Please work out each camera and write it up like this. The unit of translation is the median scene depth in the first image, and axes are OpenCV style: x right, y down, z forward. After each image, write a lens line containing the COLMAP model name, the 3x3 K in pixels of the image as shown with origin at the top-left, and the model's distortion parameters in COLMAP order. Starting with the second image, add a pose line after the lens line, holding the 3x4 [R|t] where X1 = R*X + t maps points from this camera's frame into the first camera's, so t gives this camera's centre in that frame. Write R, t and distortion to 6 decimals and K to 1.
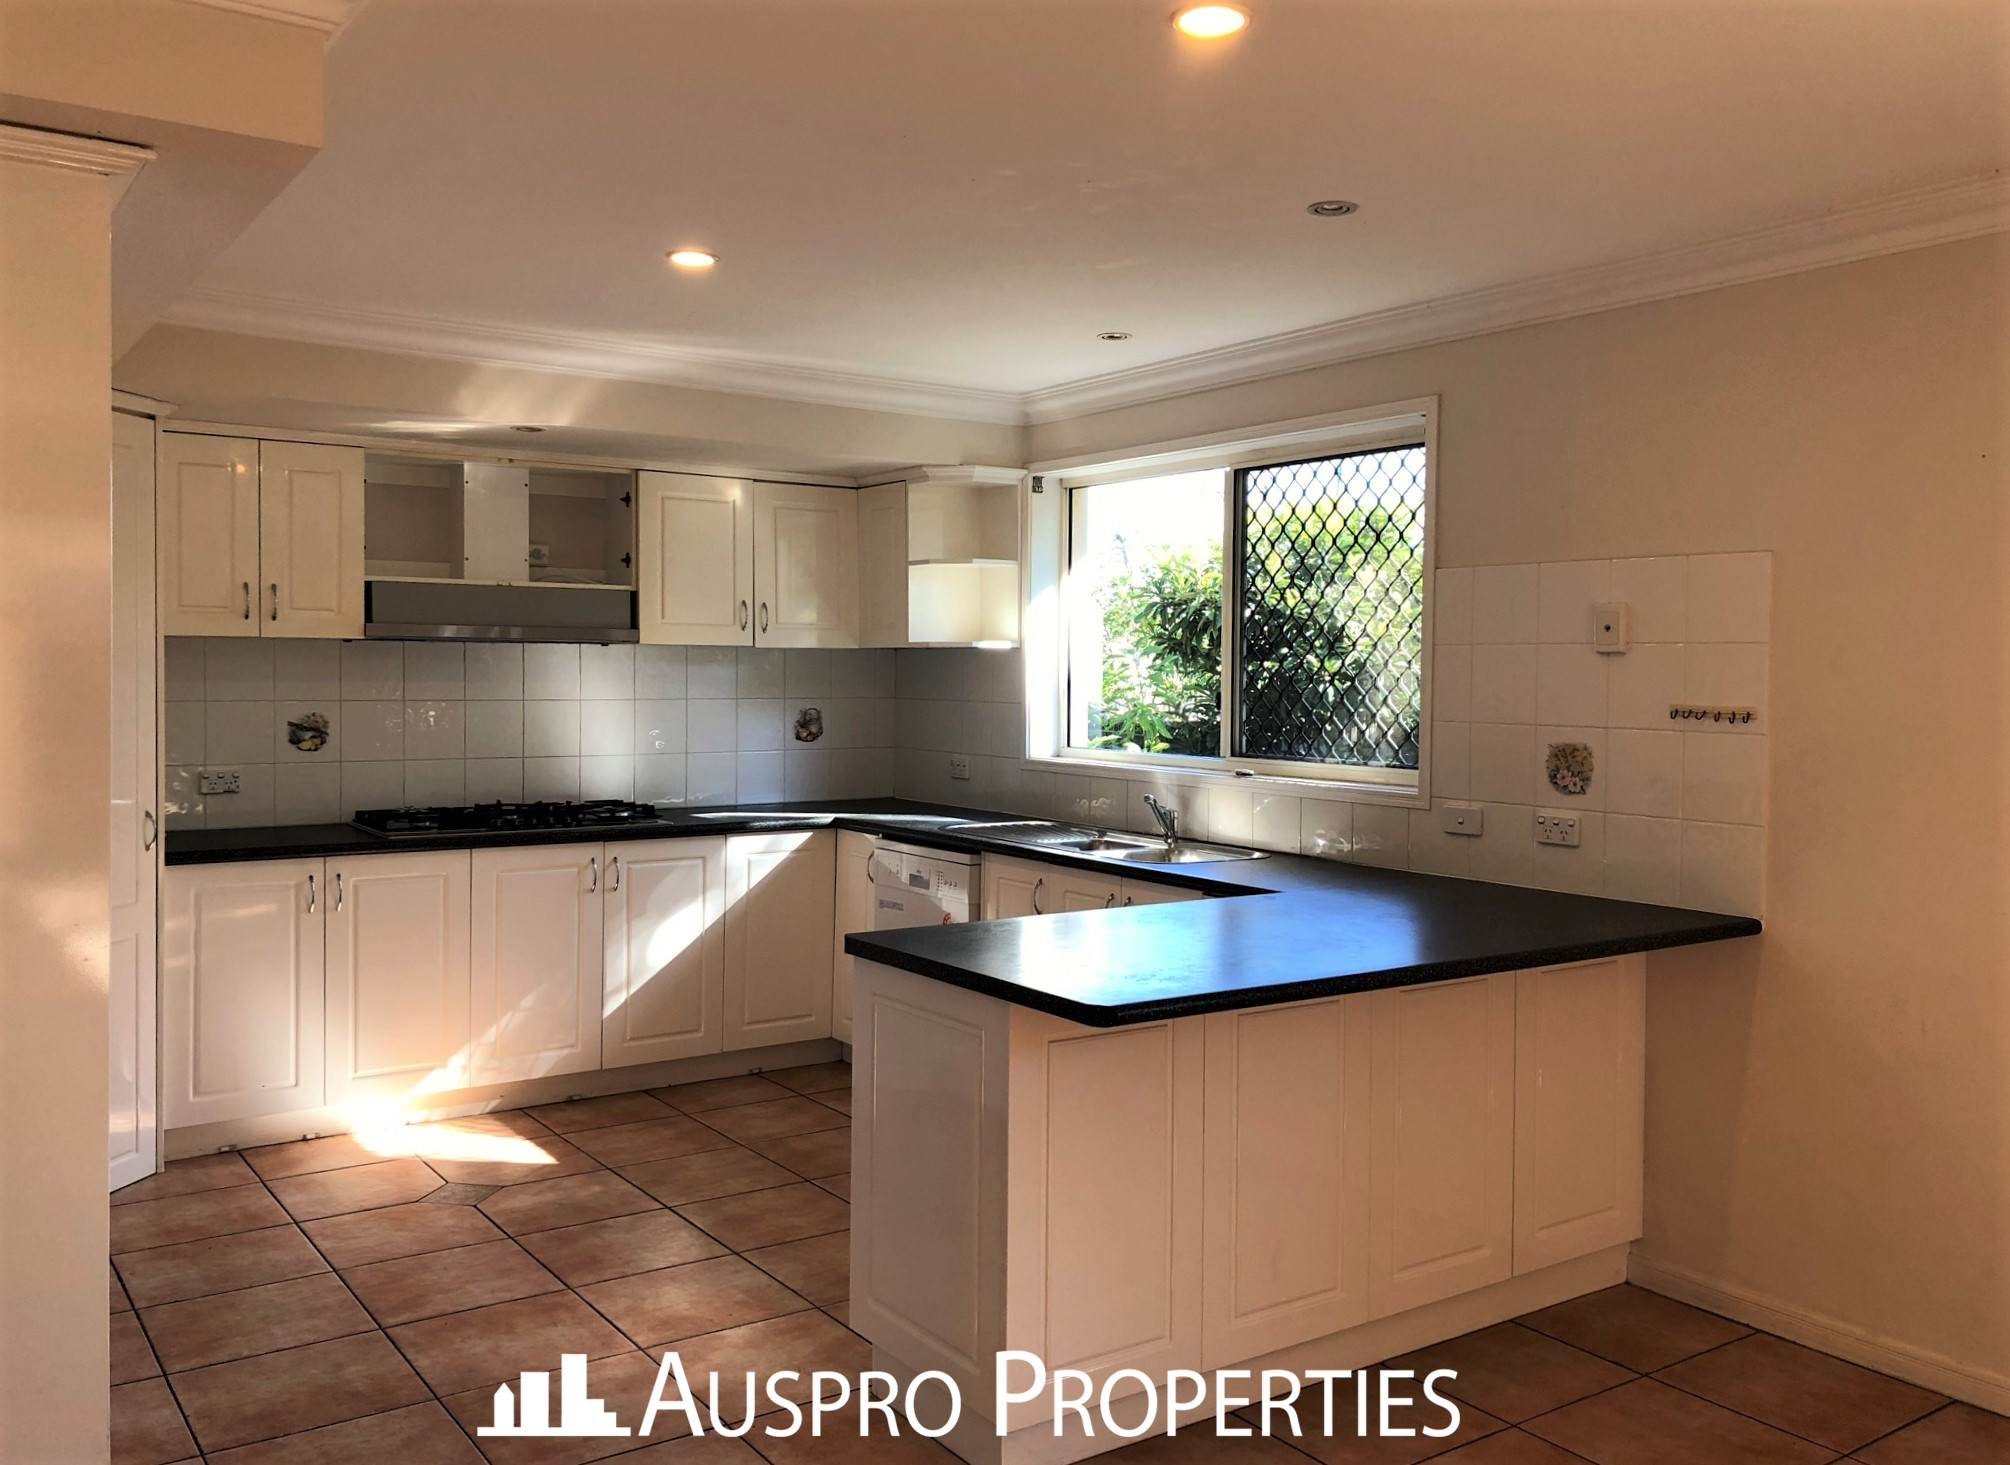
lens RADIAL K [[1662.3, 0, 1005.0], [0, 1662.3, 732.5], [0, 0, 1]] dist [0.057759, -0.003694]
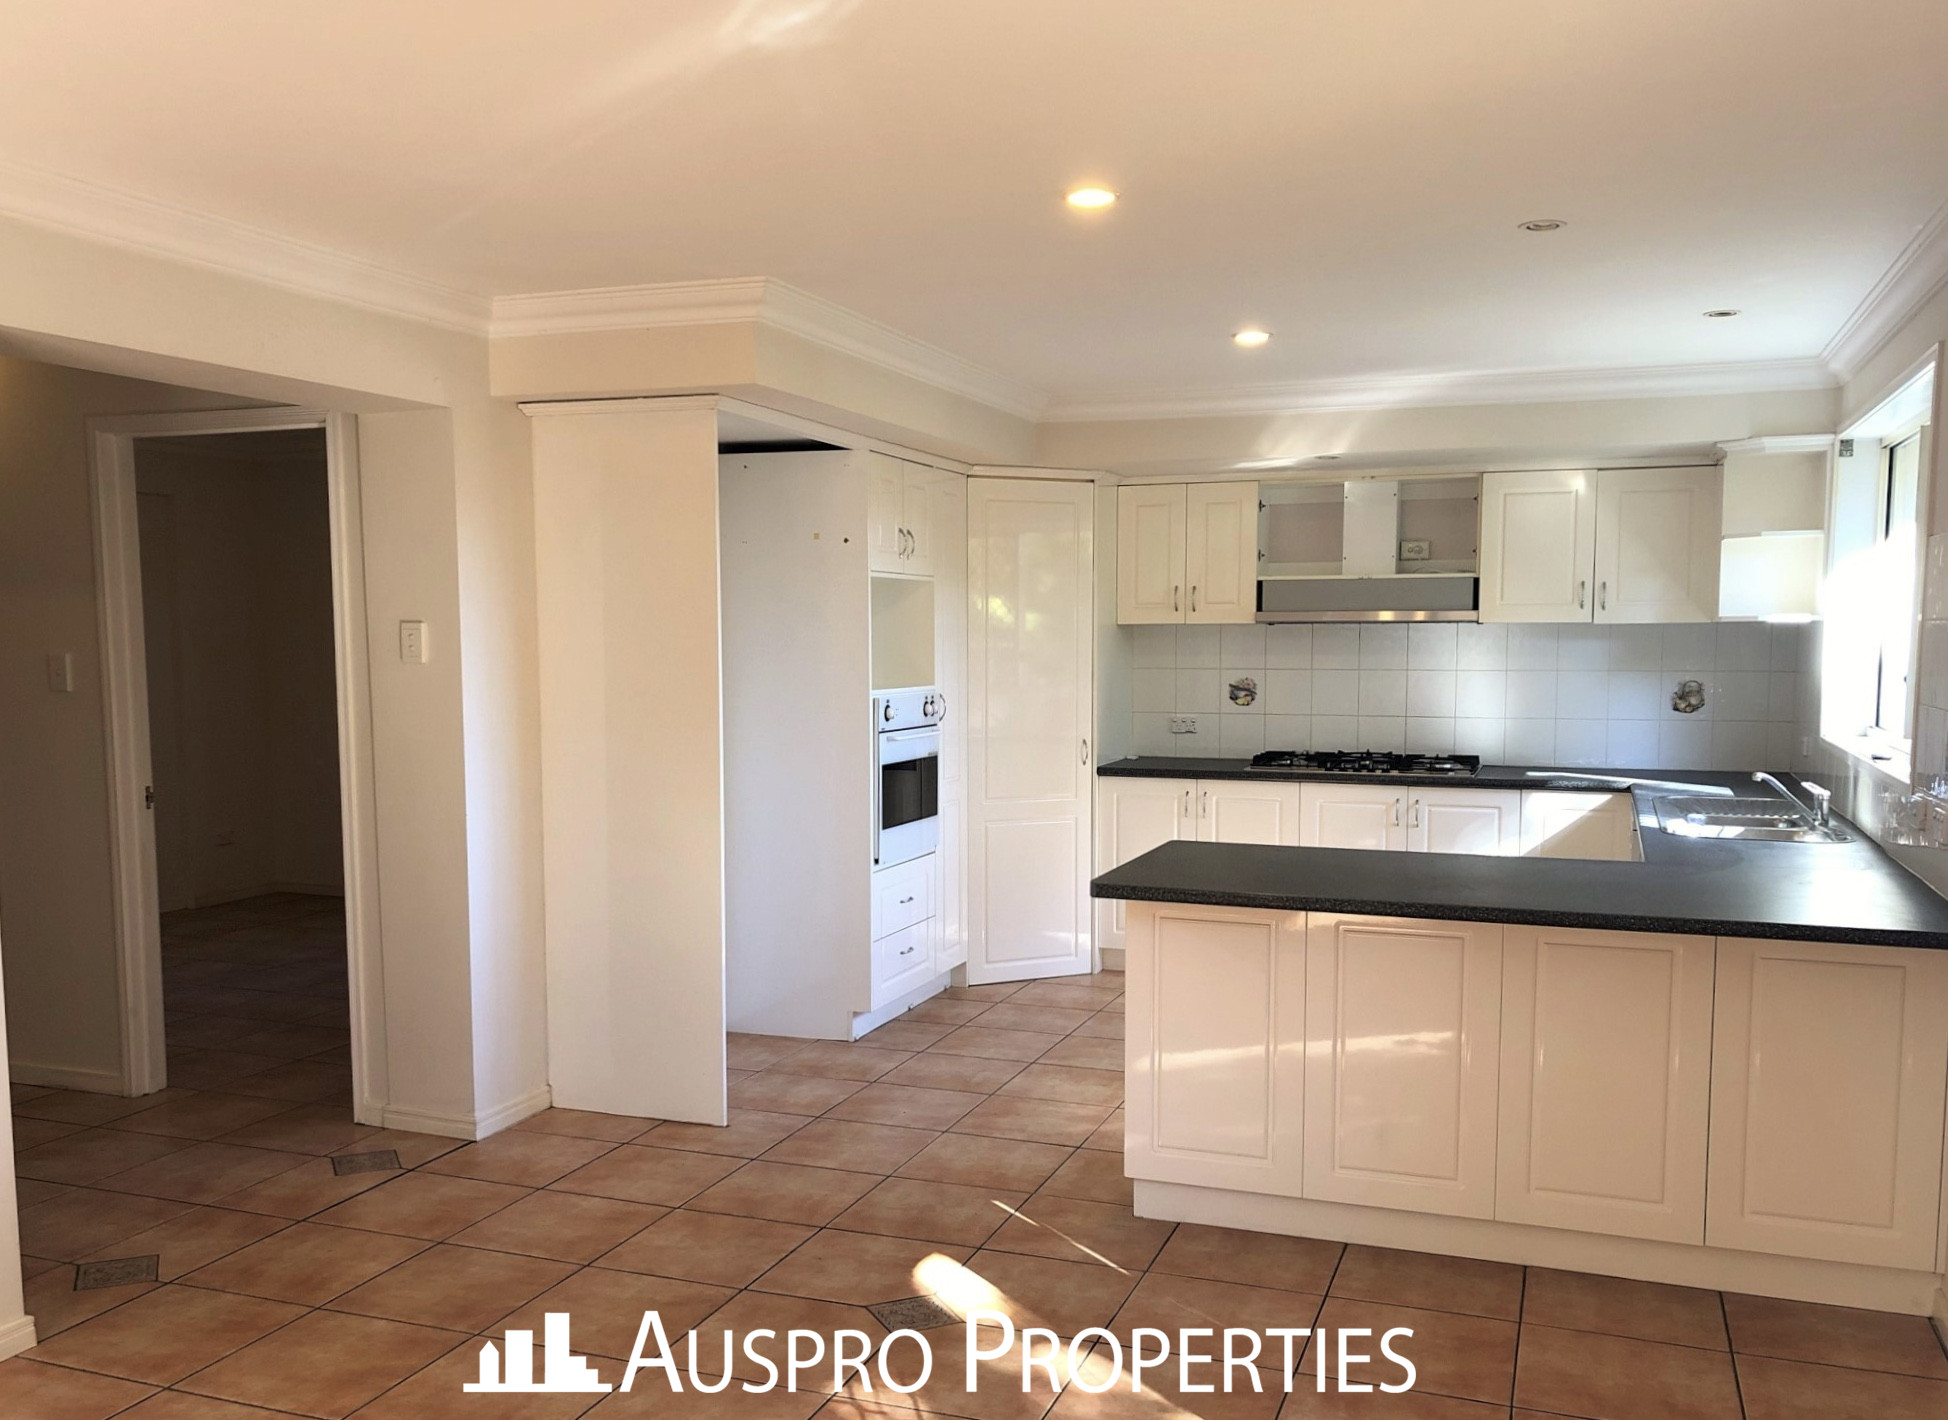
lens RADIAL K [[1679.5, 0, 973.4], [0, 1679.5, 802.0], [0, 0, 1]] dist [0.053338, 0.001679]
pose [[0.573001, 0.077202, -0.815910, 0.558266], [-0.026938, 0.996790, 0.075399, -0.007727], [0.819111, -0.021224, 0.573242, 0.028588]]
